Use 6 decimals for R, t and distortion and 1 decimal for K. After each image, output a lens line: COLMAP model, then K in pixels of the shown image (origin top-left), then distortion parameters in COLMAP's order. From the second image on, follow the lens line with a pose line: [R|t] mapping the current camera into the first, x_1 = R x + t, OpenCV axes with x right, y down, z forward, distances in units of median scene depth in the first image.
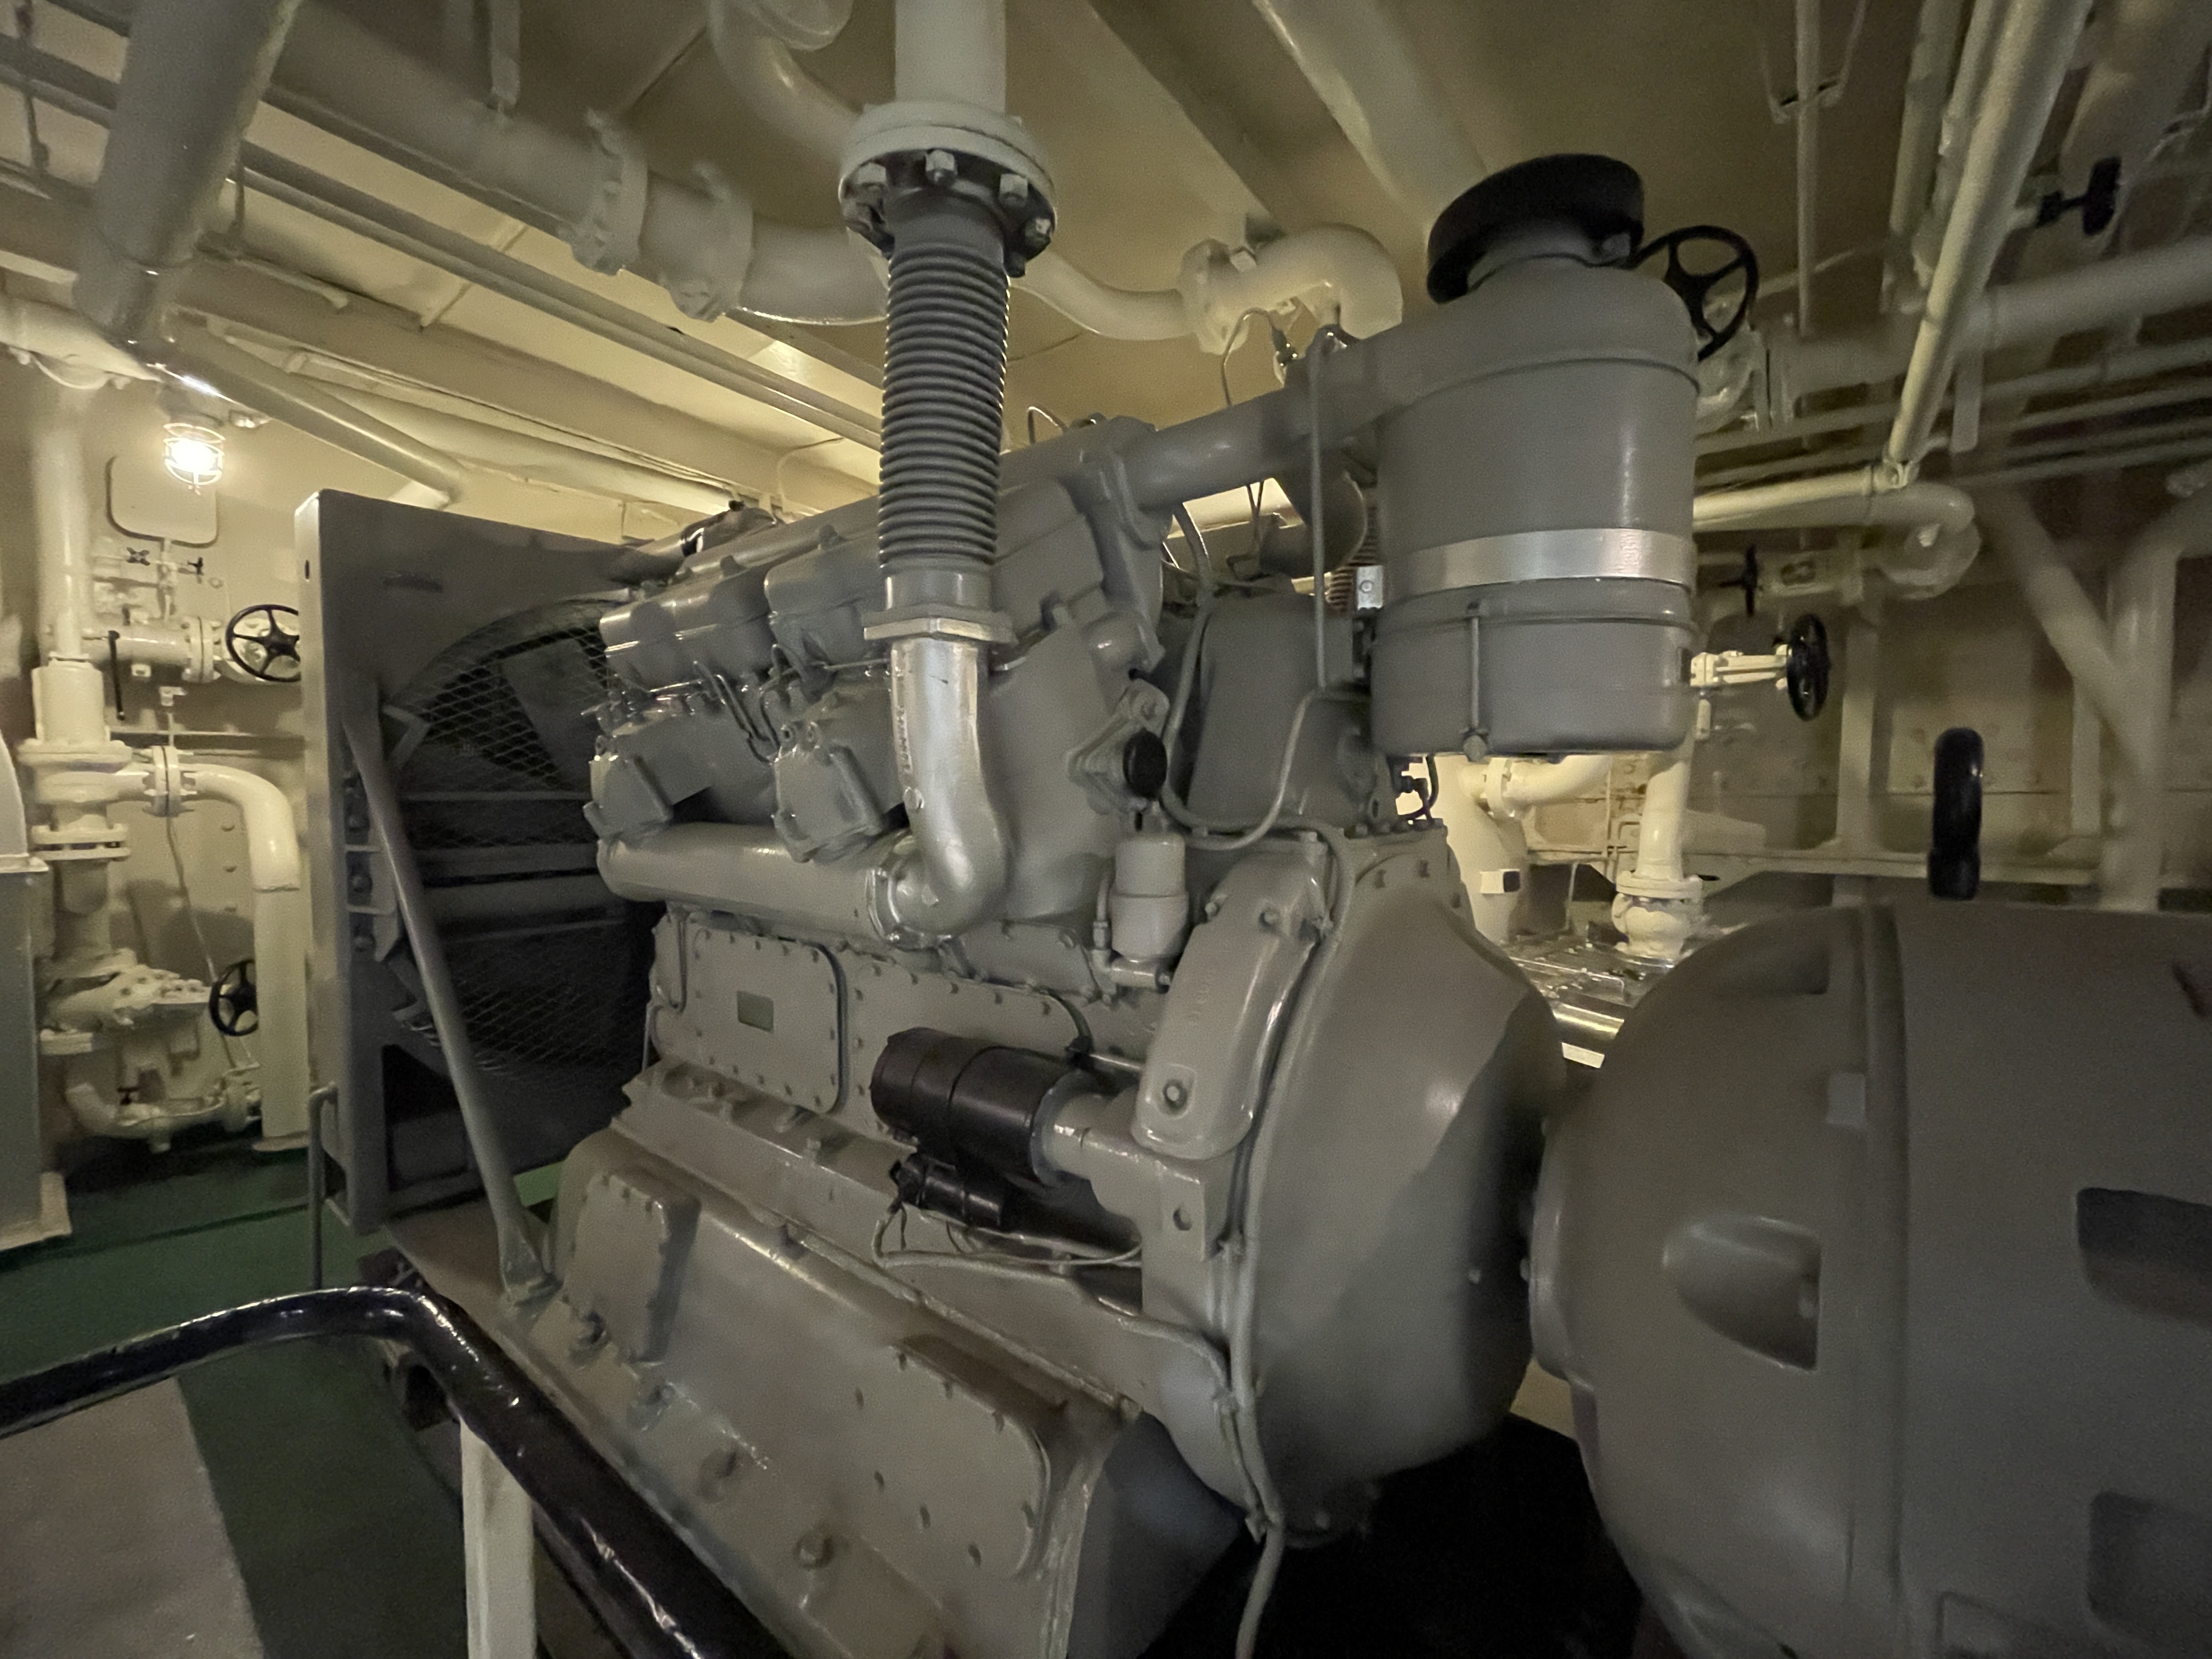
lens RADIAL K [[887.2, 0, 1106.7], [0, 887.2, 829.5], [0, 0, 1]] dist [-0.004639, 0.000599]
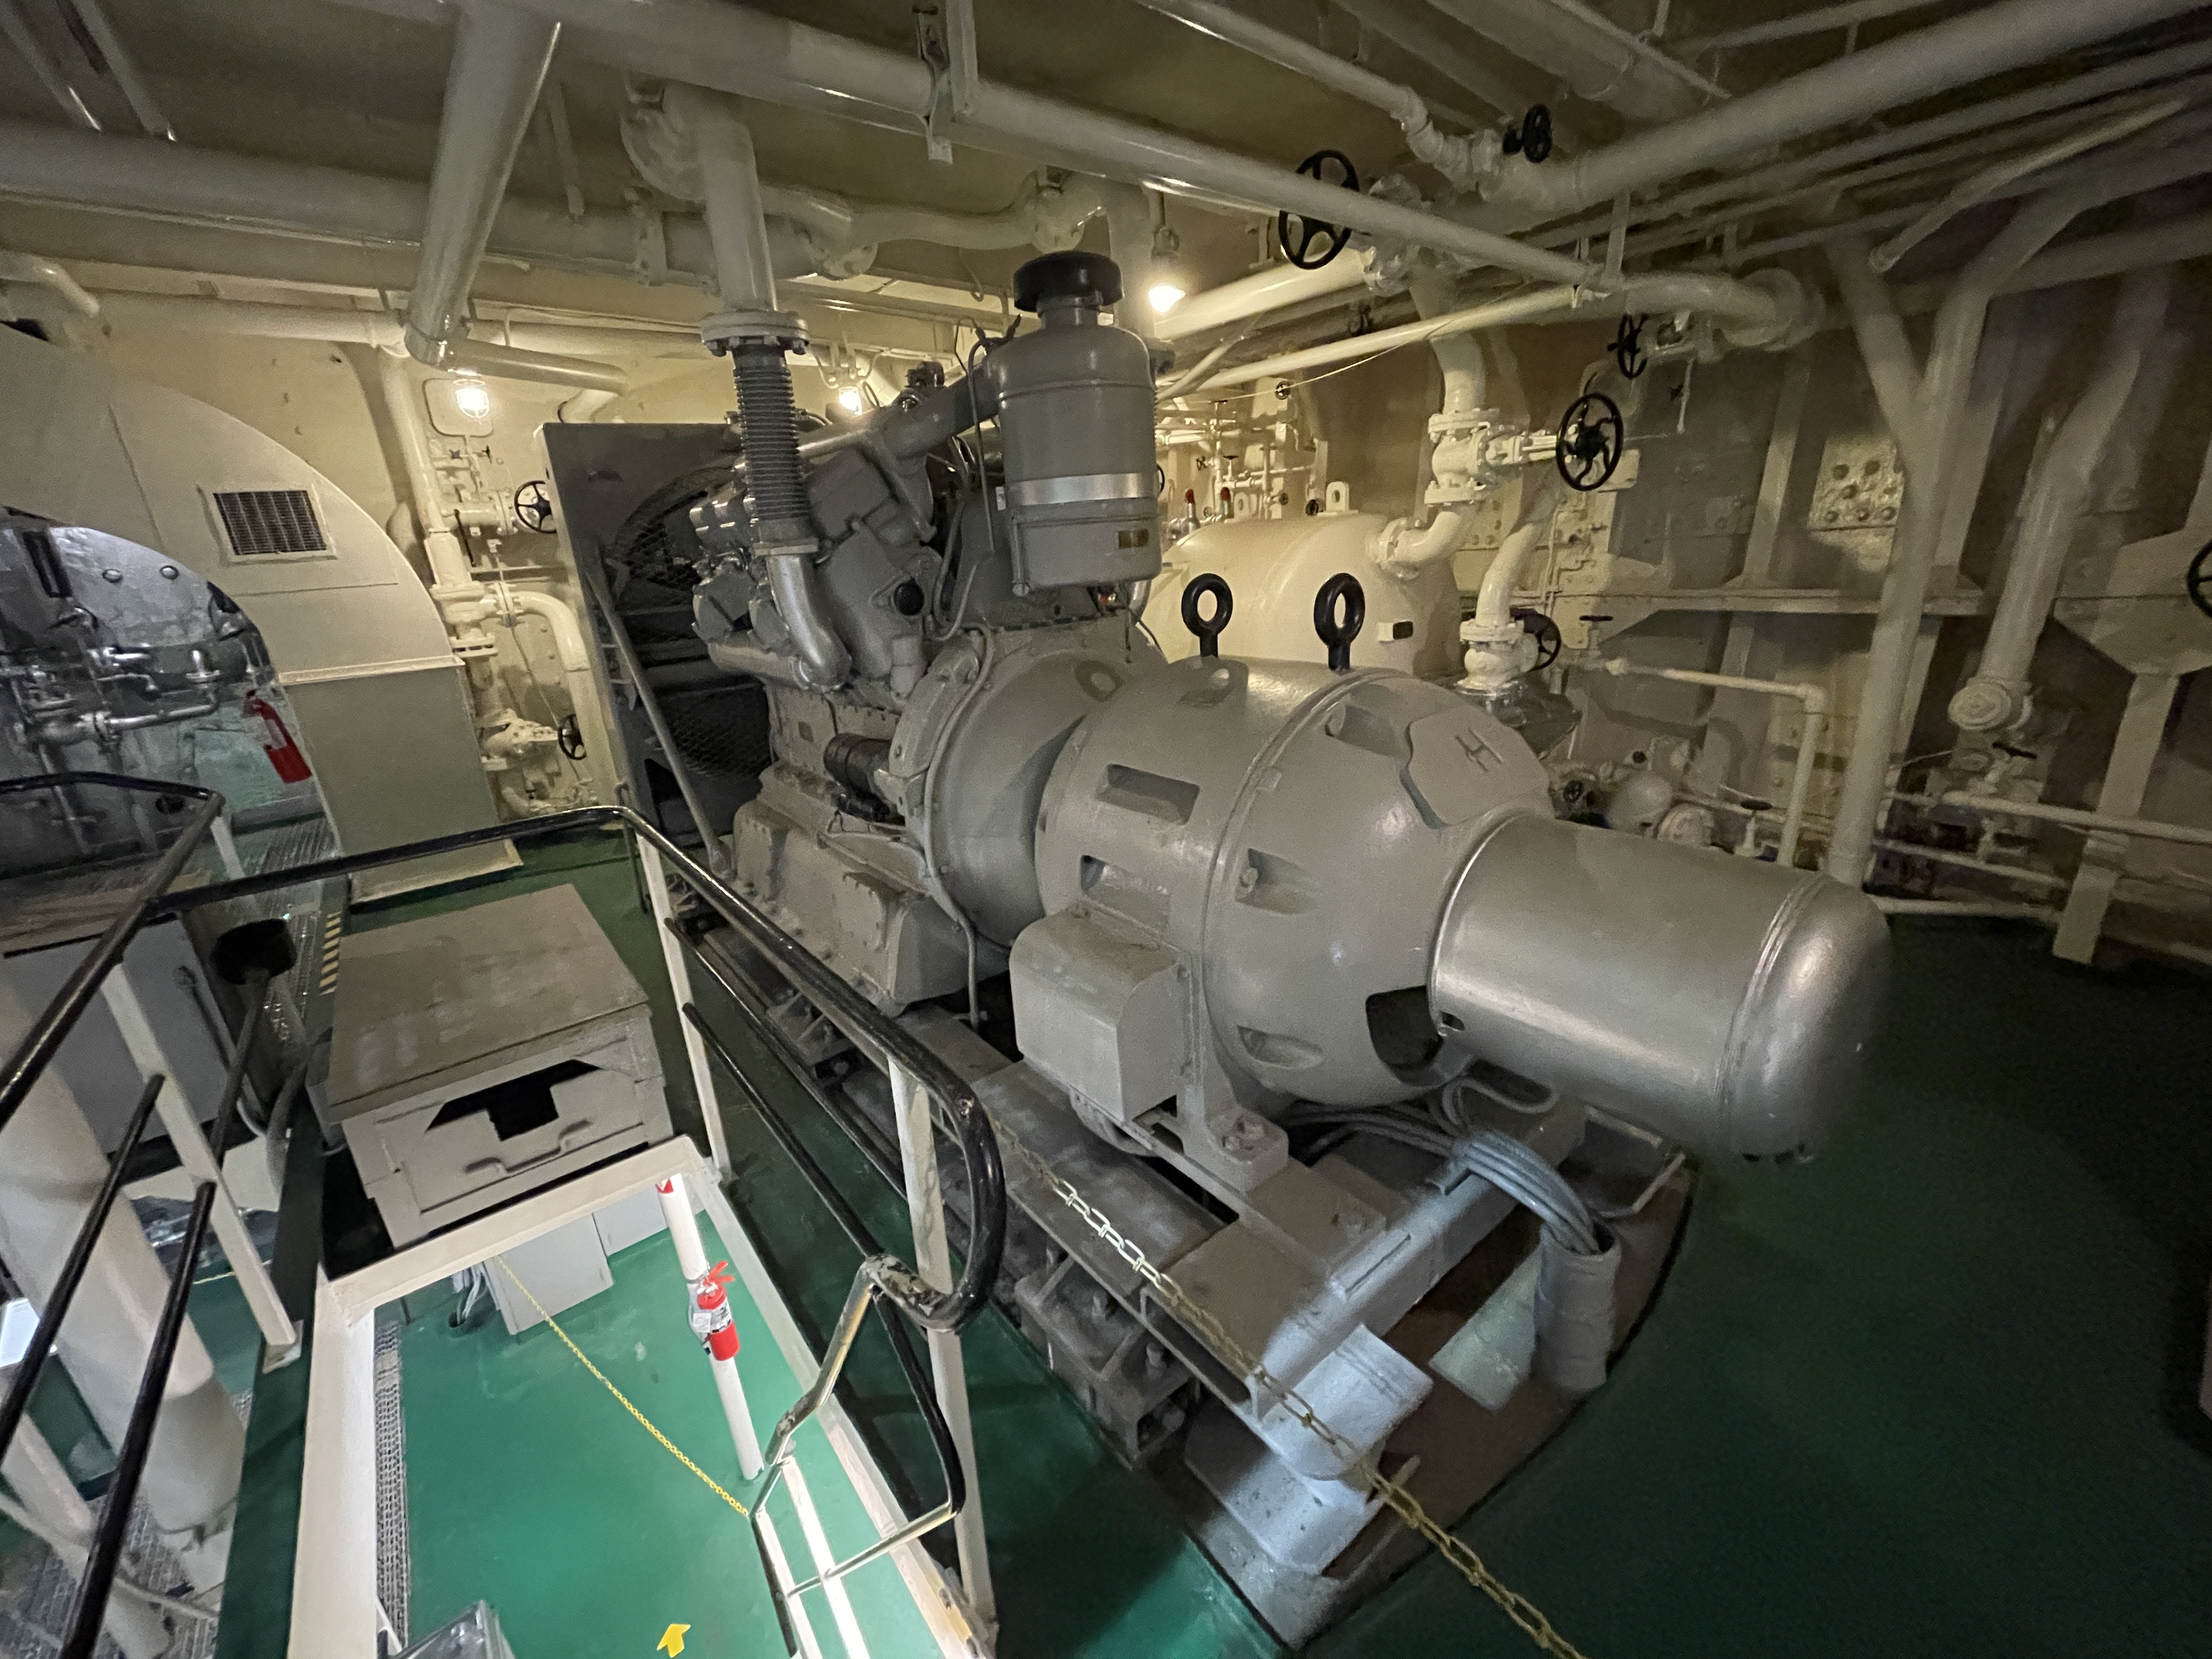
lens RADIAL K [[887.2, 0, 1110.2], [0, 887.2, 830.8], [0, 0, 1]] dist [-0.004639, 0.000599]
pose [[0.972459, 0.009574, -0.232876, 0.406783], [0.055635, 0.960738, 0.271823, -0.037370], [0.226335, -0.277293, 0.933746, -0.391365]]
